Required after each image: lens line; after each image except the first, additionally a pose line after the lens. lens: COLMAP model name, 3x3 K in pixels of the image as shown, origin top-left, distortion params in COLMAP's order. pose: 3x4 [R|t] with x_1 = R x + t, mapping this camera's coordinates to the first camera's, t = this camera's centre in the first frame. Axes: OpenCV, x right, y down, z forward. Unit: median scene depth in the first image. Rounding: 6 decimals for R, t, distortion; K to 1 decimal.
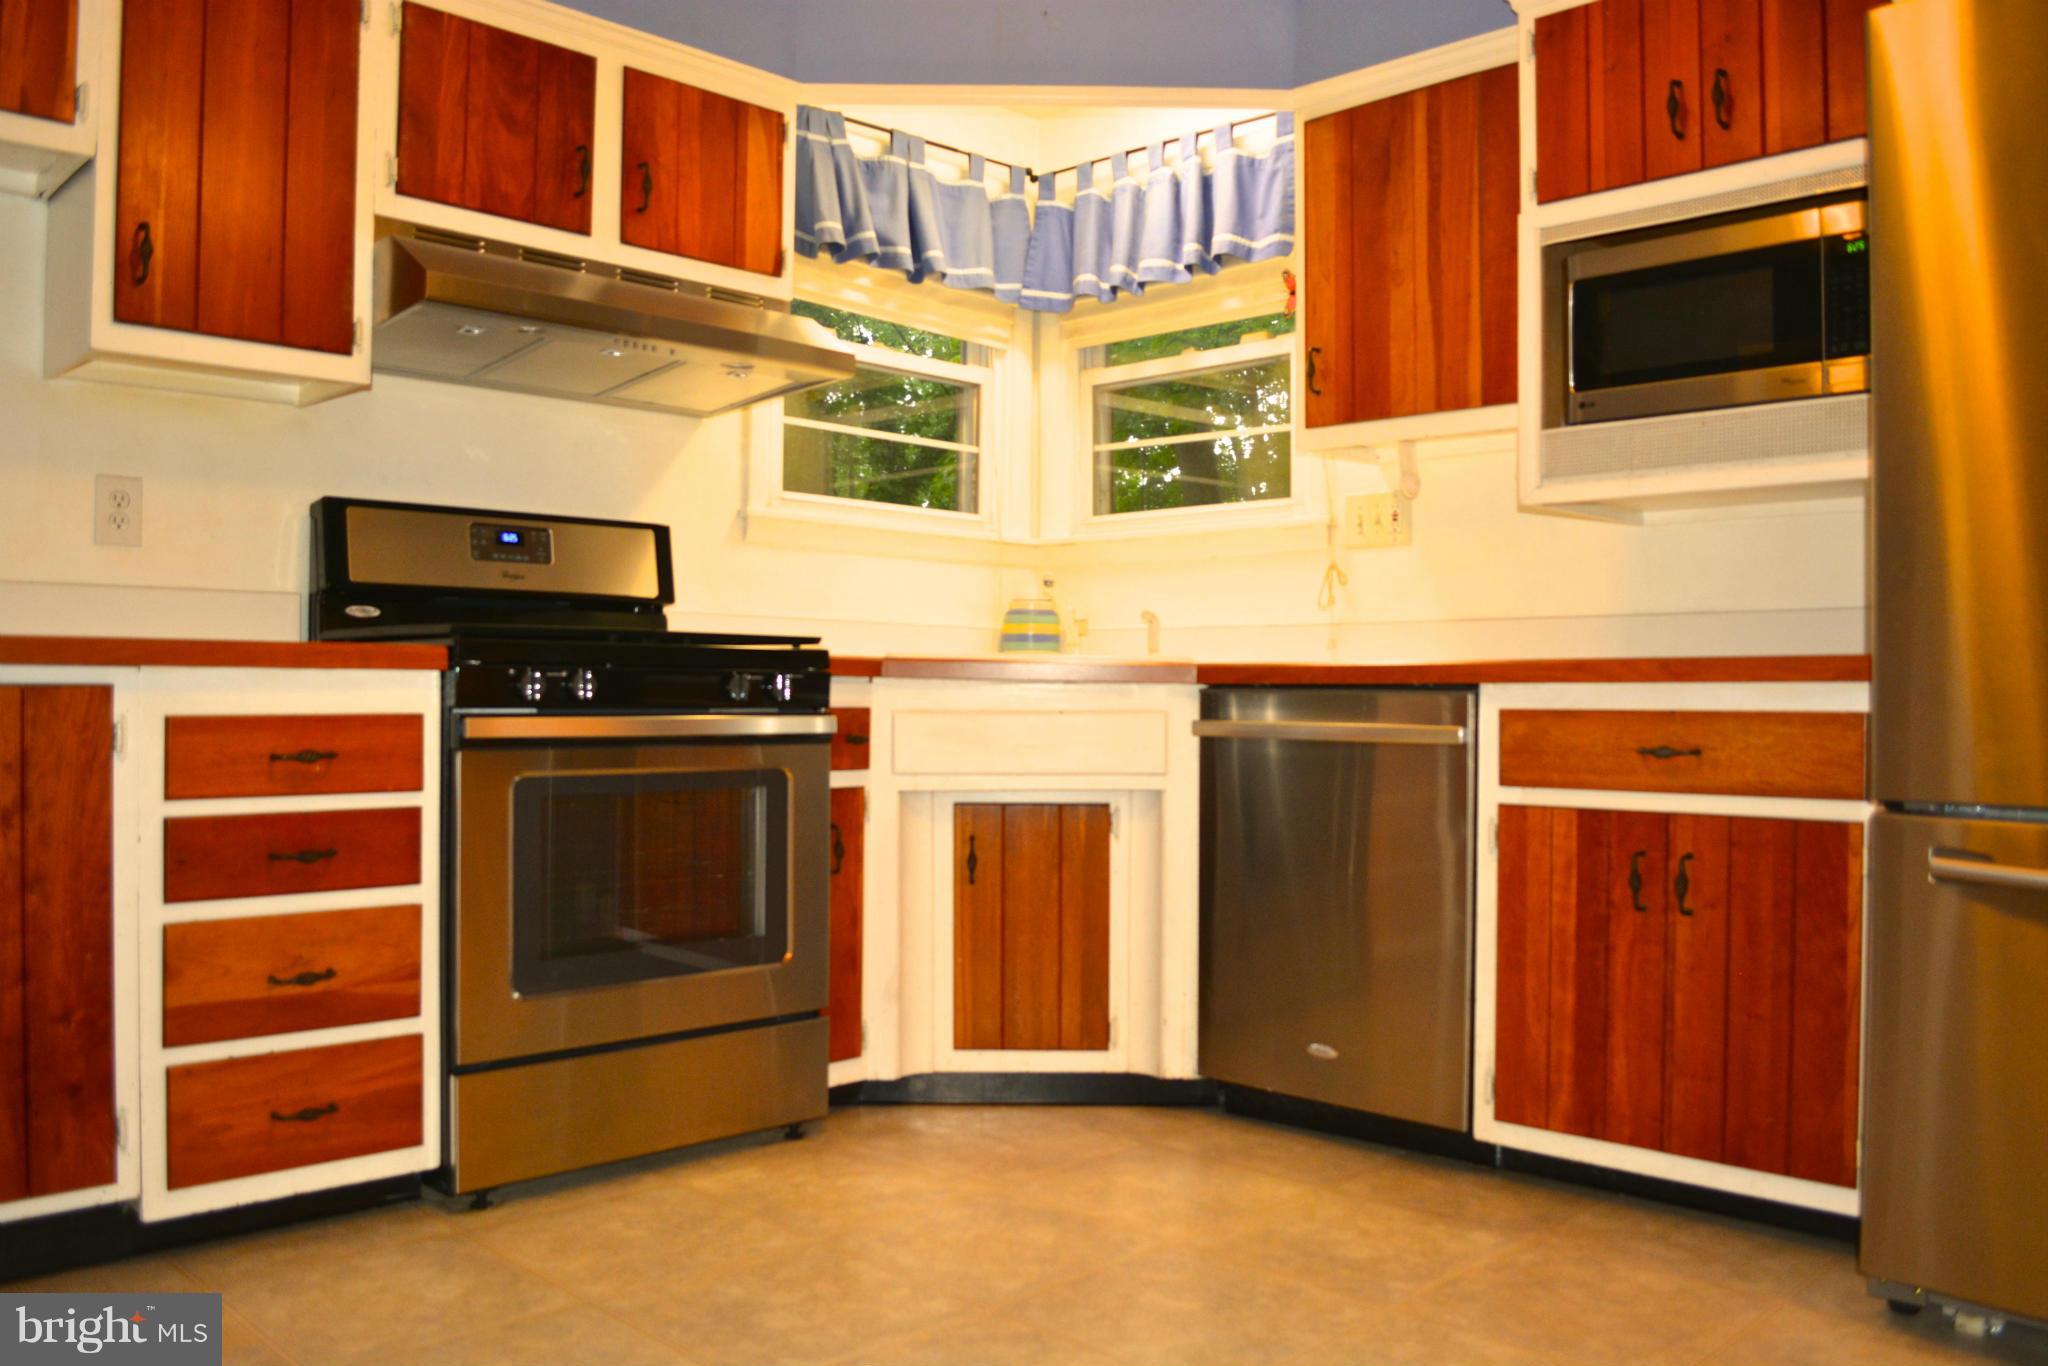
lens RADIAL K [[1628.6, 0, 1024.0], [0, 1628.6, 683.0], [0, 0, 1]] dist [-0.087267, 0.005735]
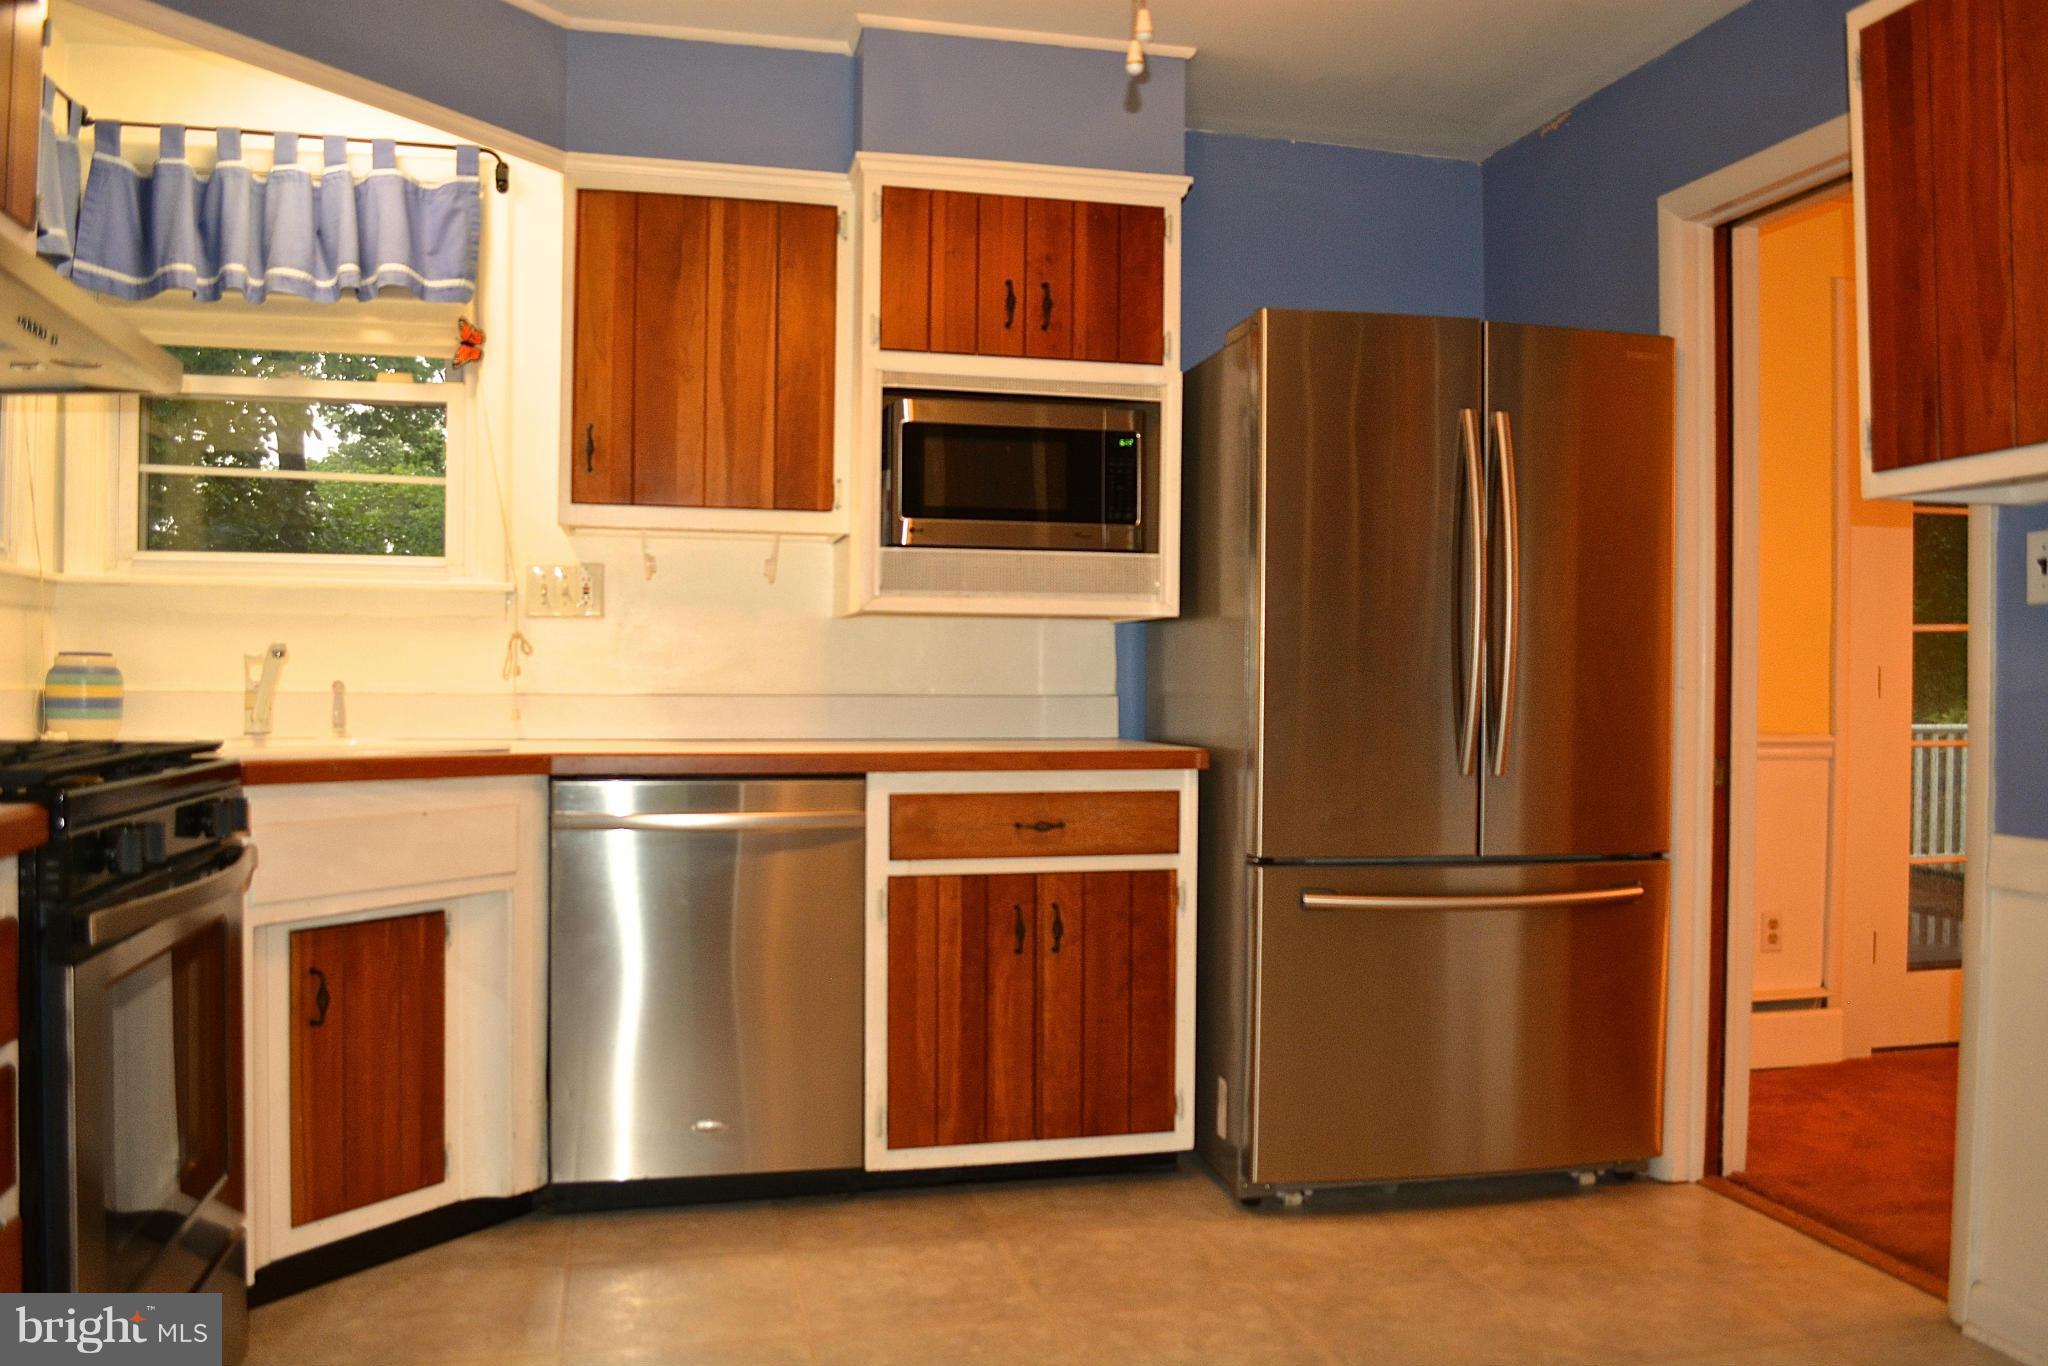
lens RADIAL K [[1610.4, 0, 1024.0], [0, 1610.4, 683.0], [0, 0, 1]] dist [-0.079072, 0.009179]
pose [[0.521793, -0.005081, 0.853057, -0.621543], [-0.009049, 0.999893, 0.011491, -0.075699], [-0.853024, -0.013715, 0.521691, 0.315648]]
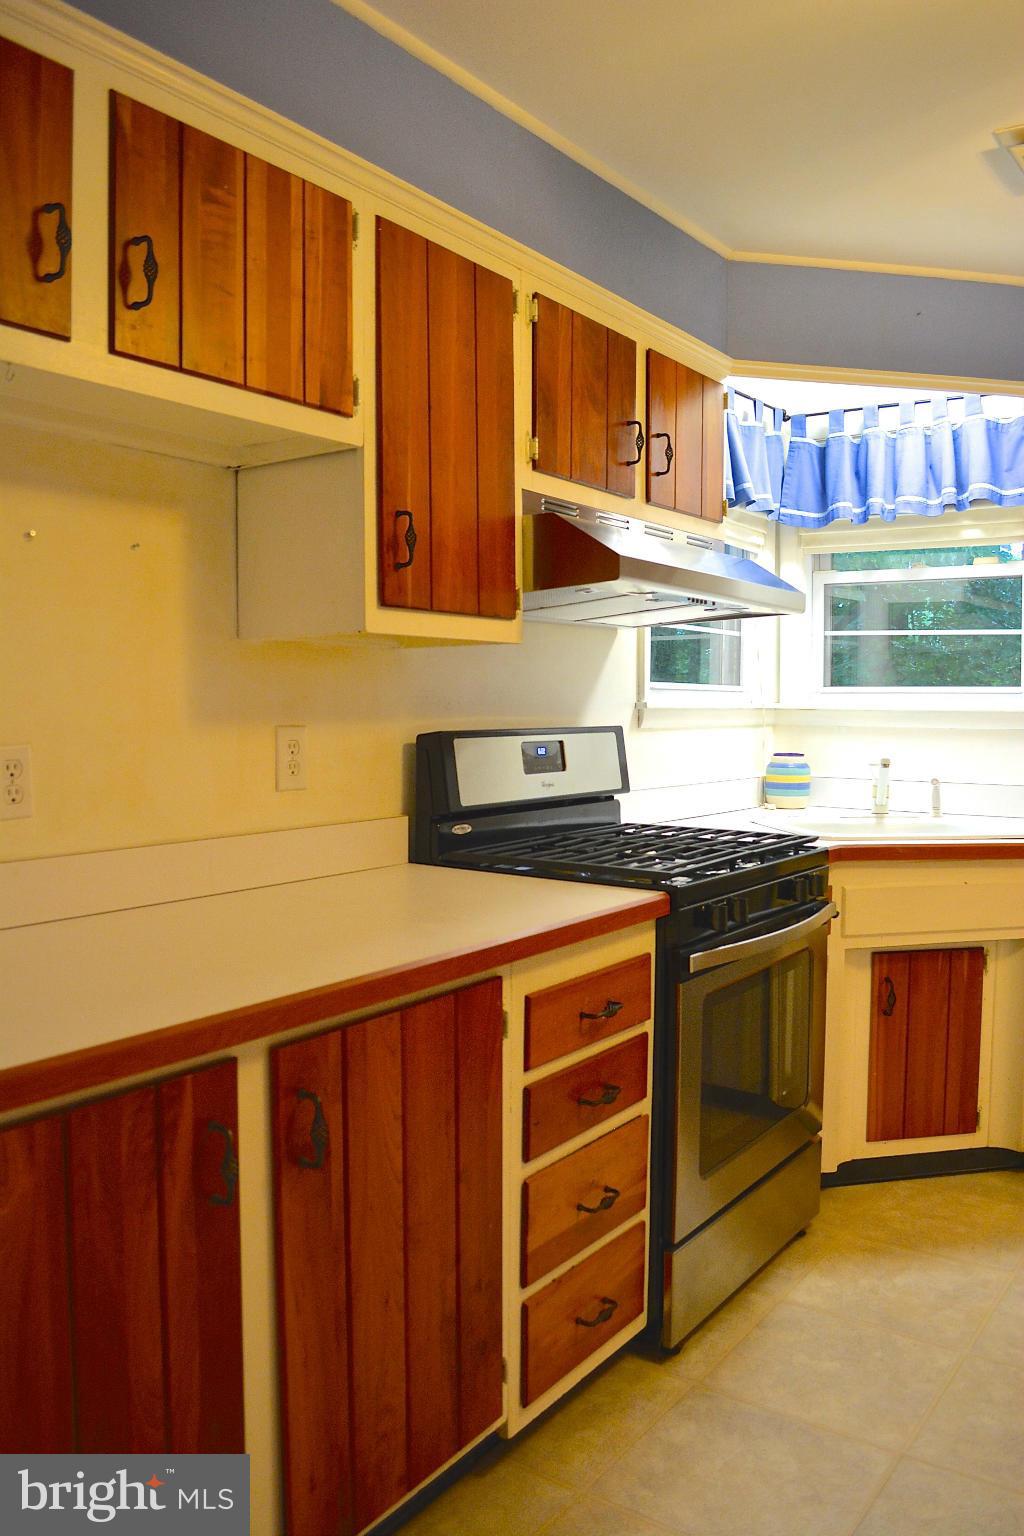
lens RADIAL K [[1207.8, 0, 512.0], [0, 1207.8, 768.0], [0, 0, 1]] dist [-0.079072, 0.009179]
pose [[0.986029, -0.014675, 0.165925, -0.556544], [0.004529, 0.998106, 0.061358, -0.151381], [-0.166511, -0.059749, 0.984228, 0.159591]]
